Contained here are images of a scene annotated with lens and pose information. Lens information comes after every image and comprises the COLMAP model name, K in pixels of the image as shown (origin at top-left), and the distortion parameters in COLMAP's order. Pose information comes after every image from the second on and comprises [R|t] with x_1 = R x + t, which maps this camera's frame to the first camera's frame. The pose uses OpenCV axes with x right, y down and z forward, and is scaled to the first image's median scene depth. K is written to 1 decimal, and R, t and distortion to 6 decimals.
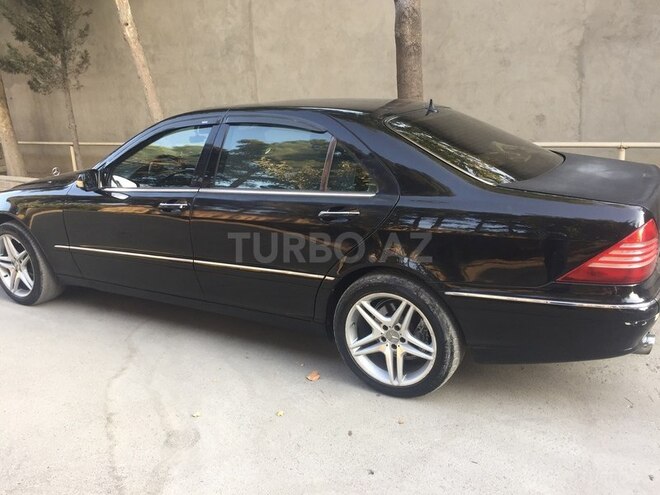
lens RADIAL K [[563.6, 0, 330.2], [0, 563.6, 250.6], [0, 0, 1]] dist [0.018011, -0.021487]
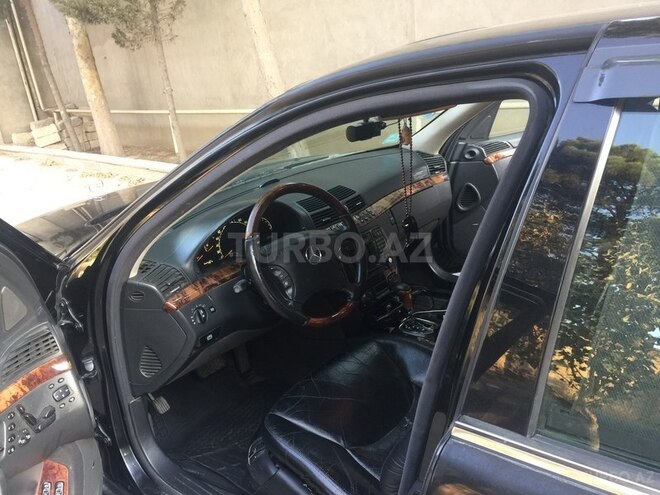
lens RADIAL K [[563.6, 0, 332.5], [0, 563.6, 249.8], [0, 0, 1]] dist [0.018011, -0.021487]
pose [[0.979592, 0.017478, -0.200235, -0.073755], [-0.002322, 0.997130, 0.075678, -0.060216], [0.200983, -0.073669, 0.976821, 0.270523]]
